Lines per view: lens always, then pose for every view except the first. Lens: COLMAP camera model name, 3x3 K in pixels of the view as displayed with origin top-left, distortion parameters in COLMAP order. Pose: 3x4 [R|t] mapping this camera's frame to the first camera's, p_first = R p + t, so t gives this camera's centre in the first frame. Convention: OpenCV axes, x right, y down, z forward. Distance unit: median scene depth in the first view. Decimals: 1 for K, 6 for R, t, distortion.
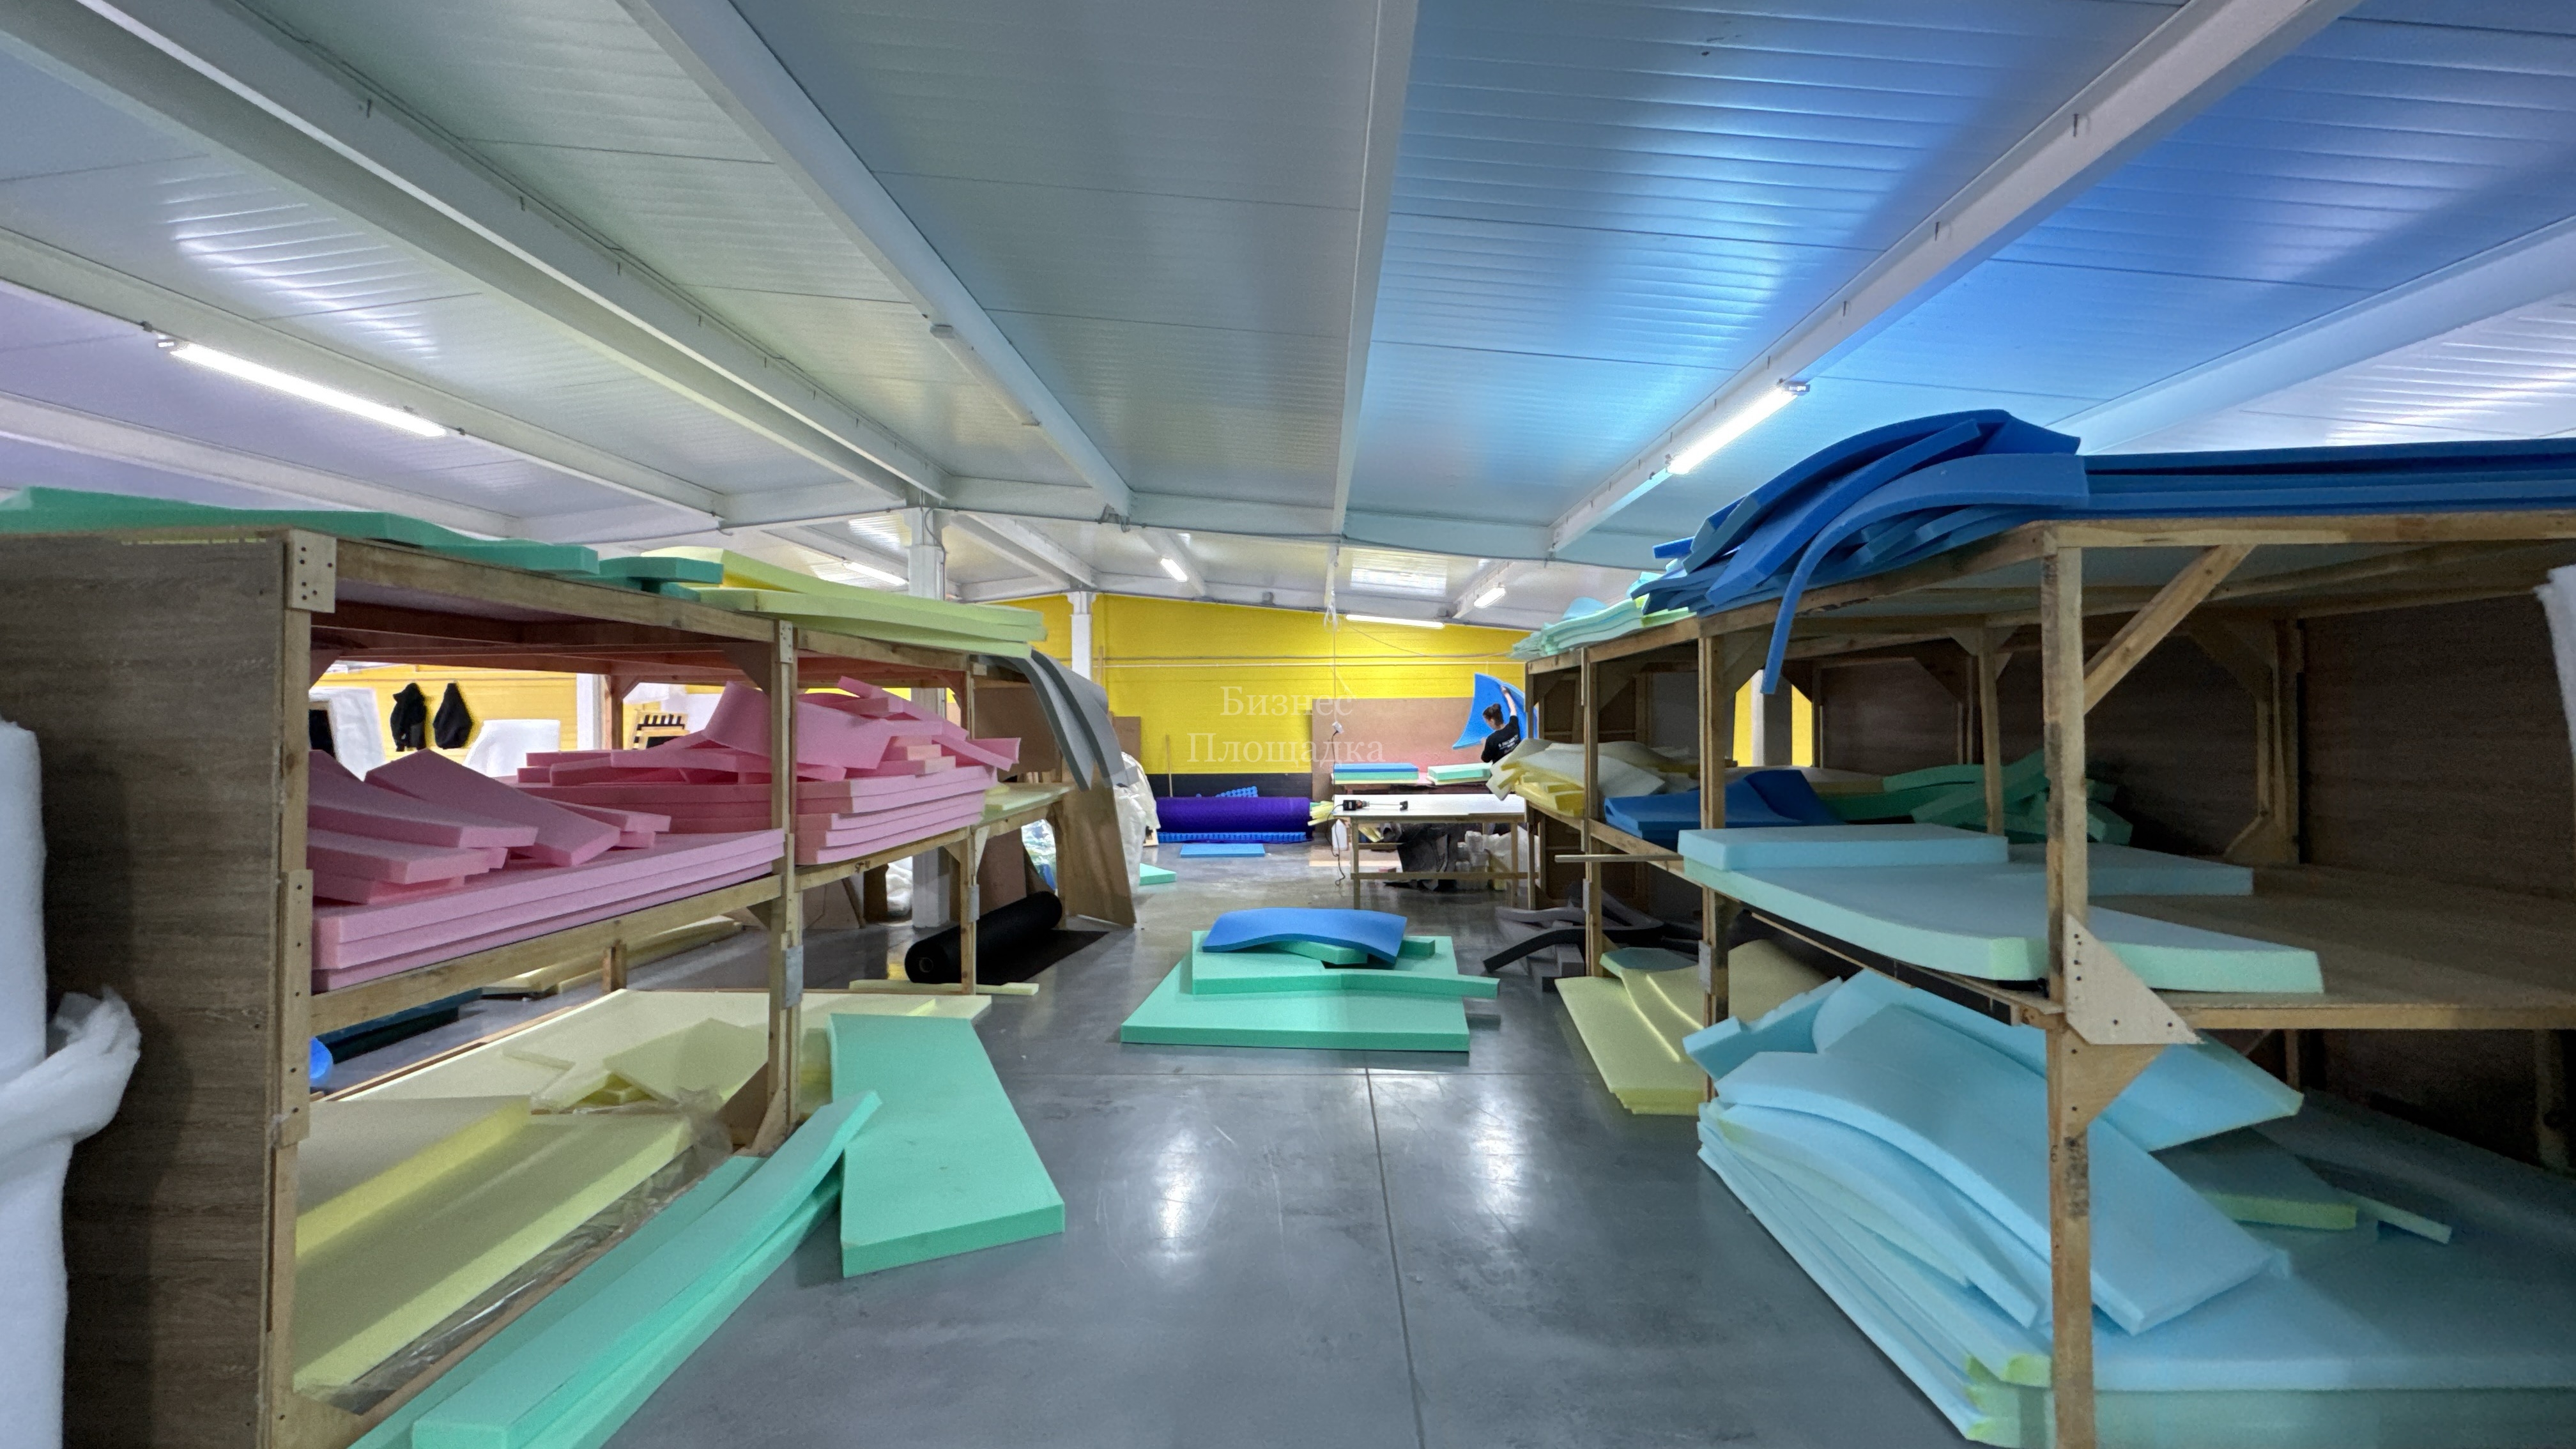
lens RADIAL K [[1027.8, 0, 1290.4], [0, 1027.8, 720.2], [0, 0, 1]] dist [-0.000661, -0.000600]
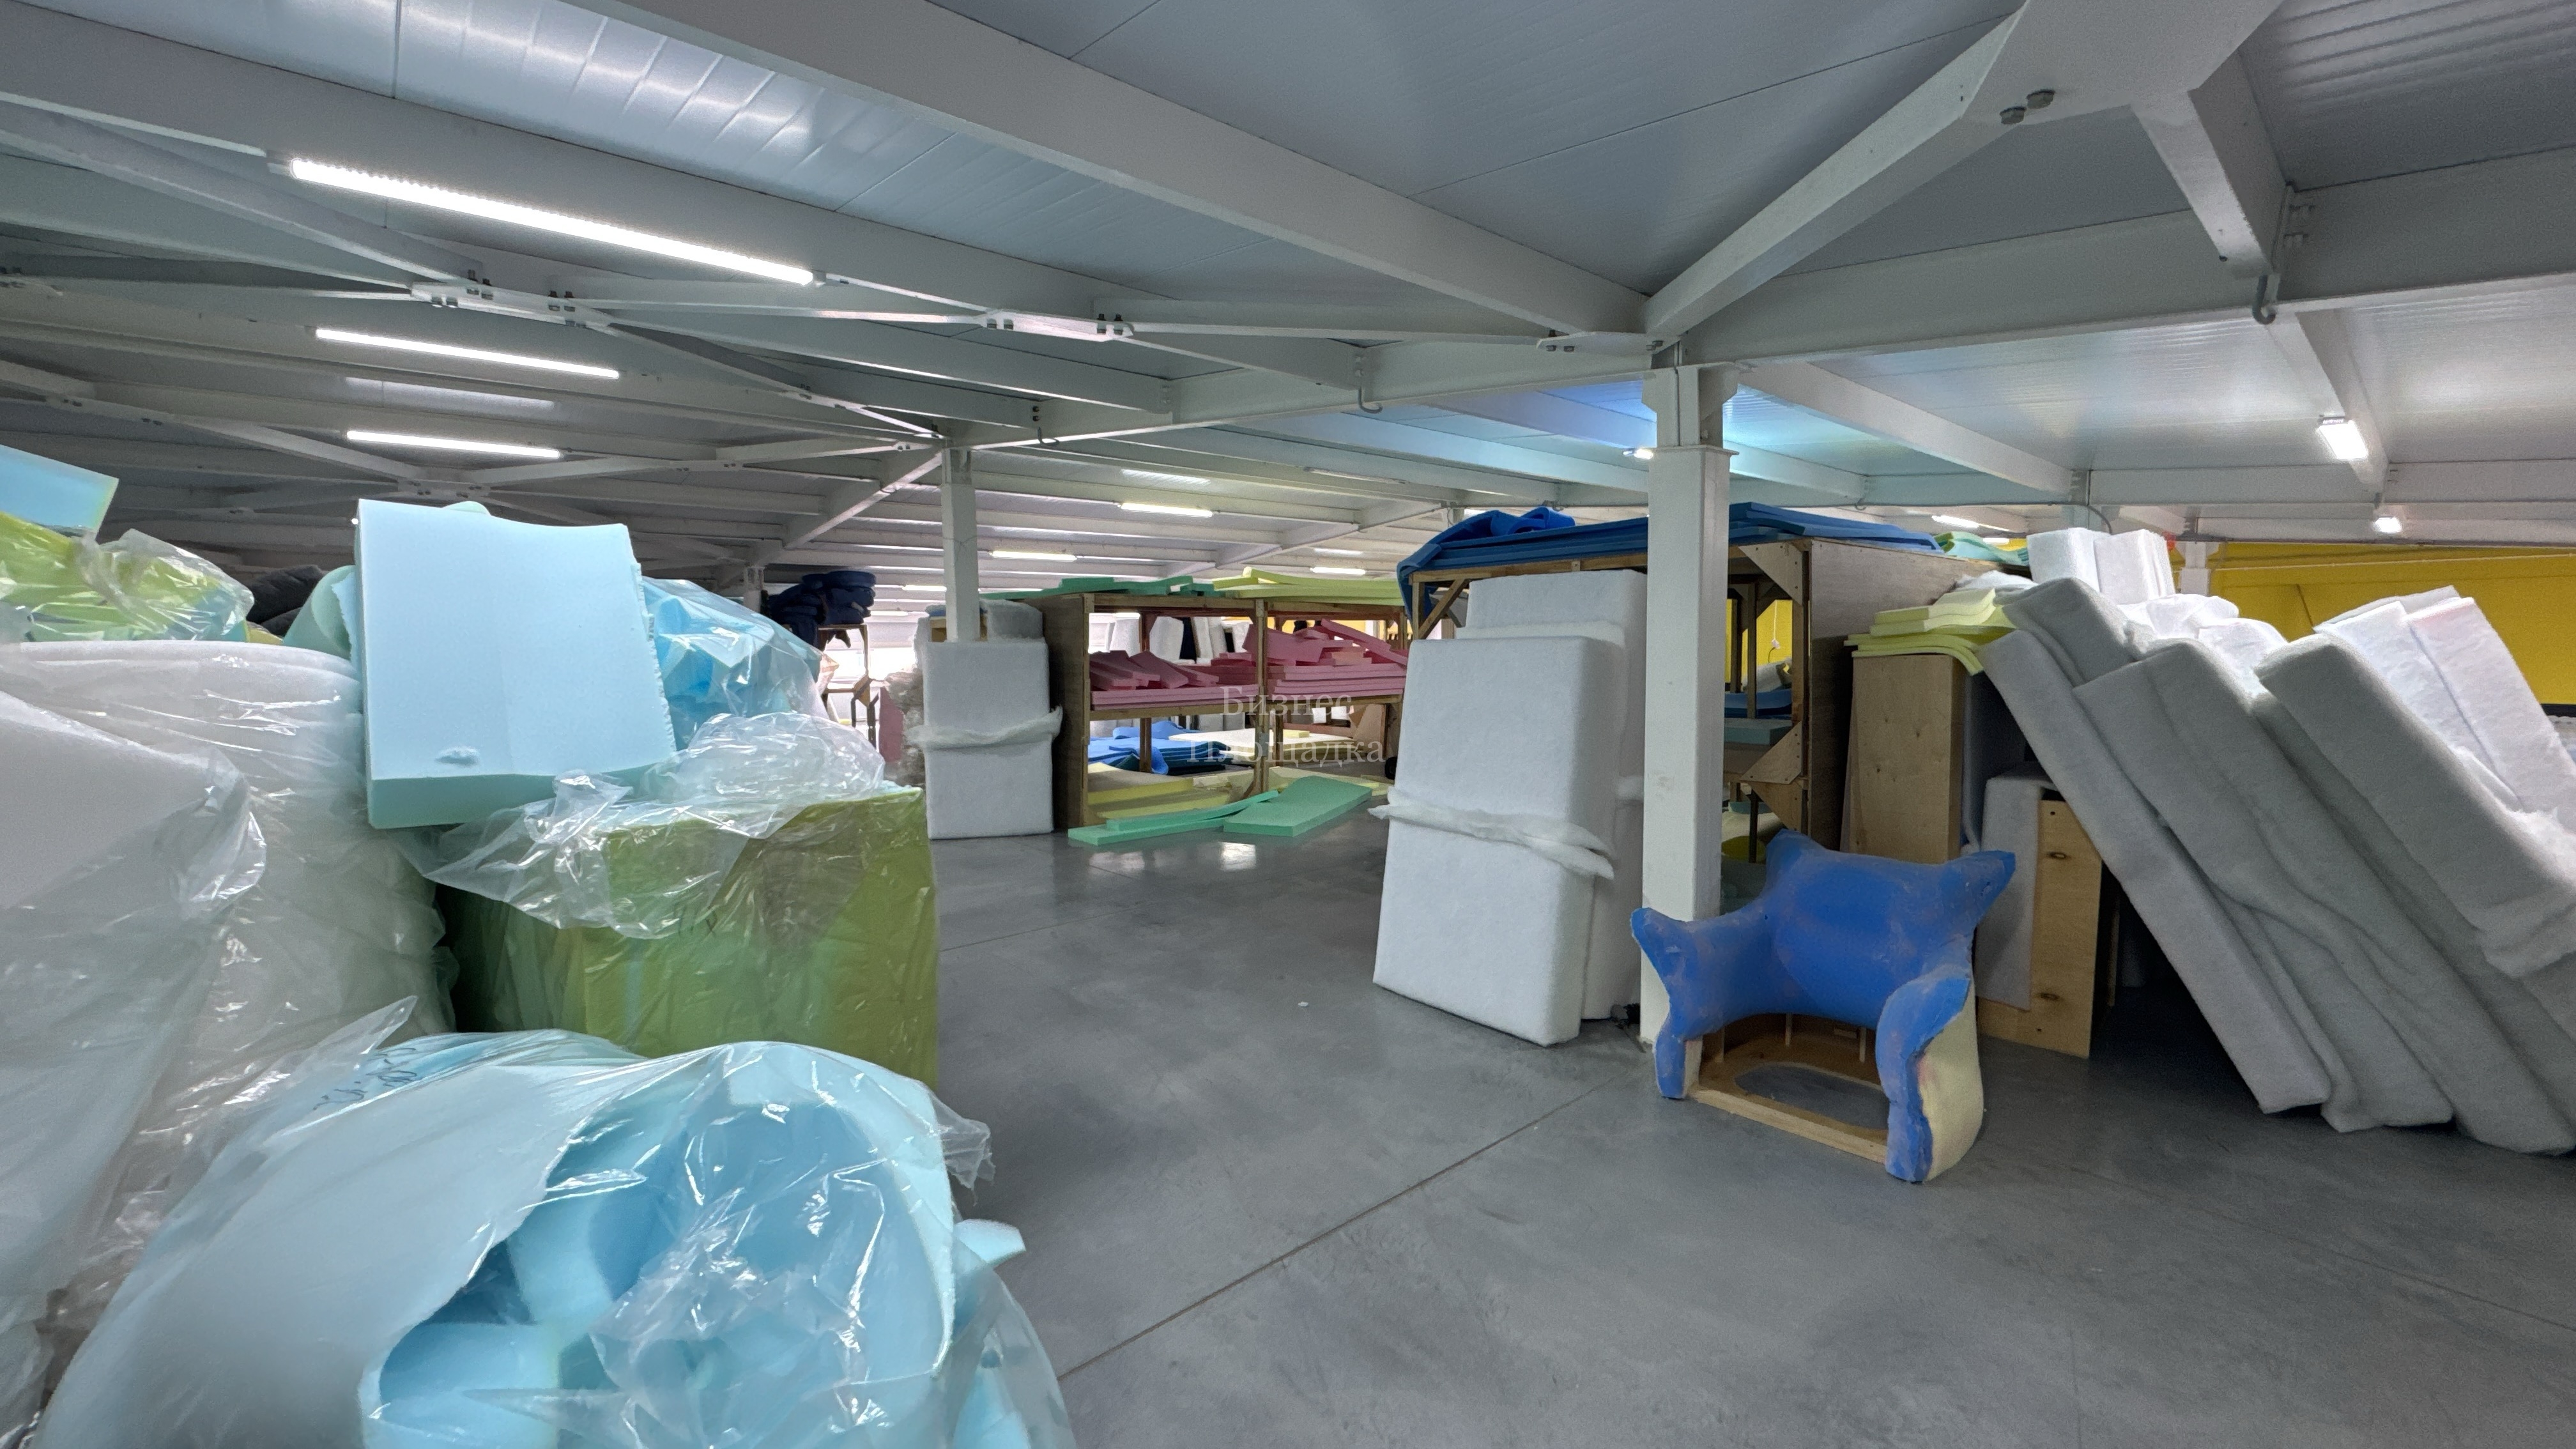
lens RADIAL K [[1027.8, 0, 1290.4], [0, 1027.8, 720.2], [0, 0, 1]] dist [-0.000661, -0.000600]
pose [[0.687928, 0.060747, -0.723232, 2.366073], [-0.001780, 0.996629, 0.082017, -0.020632], [0.725777, -0.055134, 0.685717, -1.124832]]
